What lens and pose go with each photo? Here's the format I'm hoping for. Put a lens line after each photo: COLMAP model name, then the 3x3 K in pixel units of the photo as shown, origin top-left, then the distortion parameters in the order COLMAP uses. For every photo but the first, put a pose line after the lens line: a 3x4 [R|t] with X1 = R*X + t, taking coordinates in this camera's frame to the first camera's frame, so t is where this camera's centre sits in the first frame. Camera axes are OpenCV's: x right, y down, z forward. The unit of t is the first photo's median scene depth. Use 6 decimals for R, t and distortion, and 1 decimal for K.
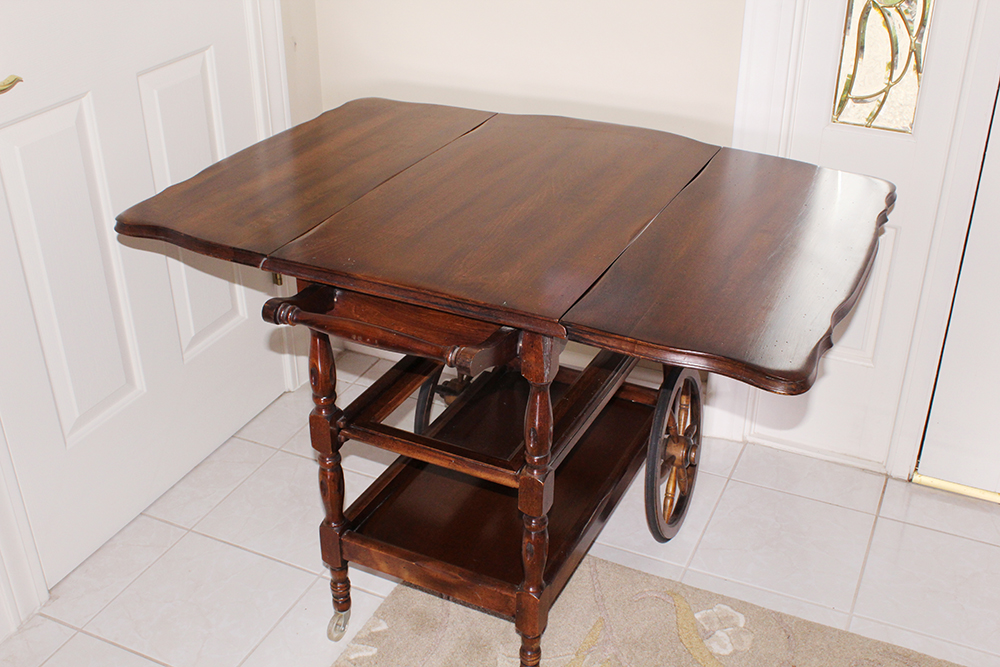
lens RADIAL K [[1110.5, 0, 498.2], [0, 1110.5, 337.3], [0, 0, 1]] dist [-0.023631, 0.000000]
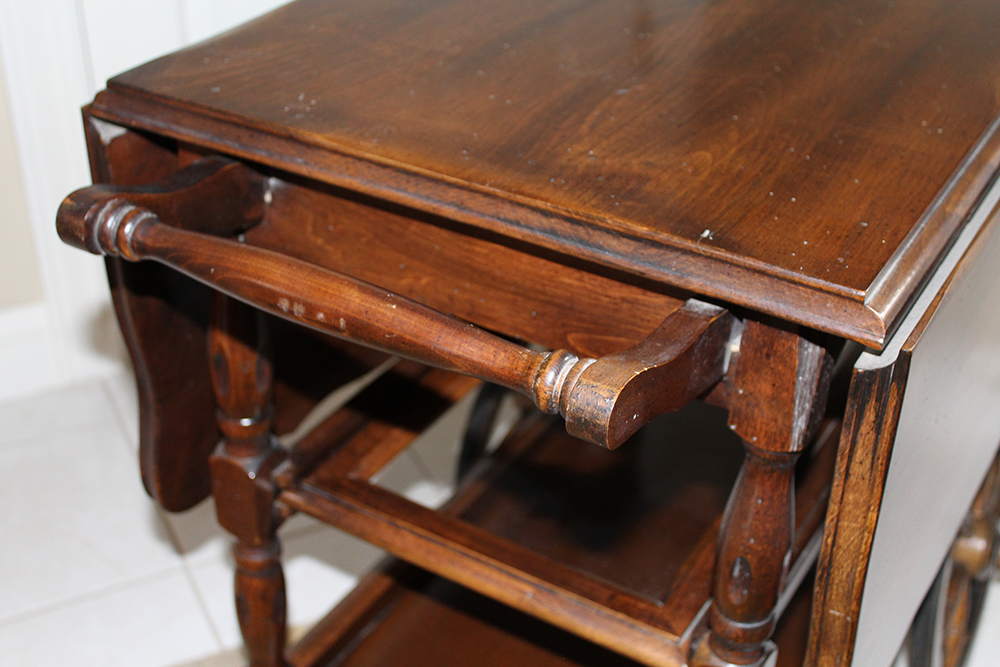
lens RADIAL K [[1382.5, 0, 499.3], [0, 1382.5, 333.2], [0, 0, 1]] dist [-0.152833, 0.000000]
pose [[0.996249, 0.066449, -0.055432, -0.031737], [-0.063472, 0.996531, 0.053832, -0.017462], [0.058816, -0.050111, 0.997010, 0.518016]]
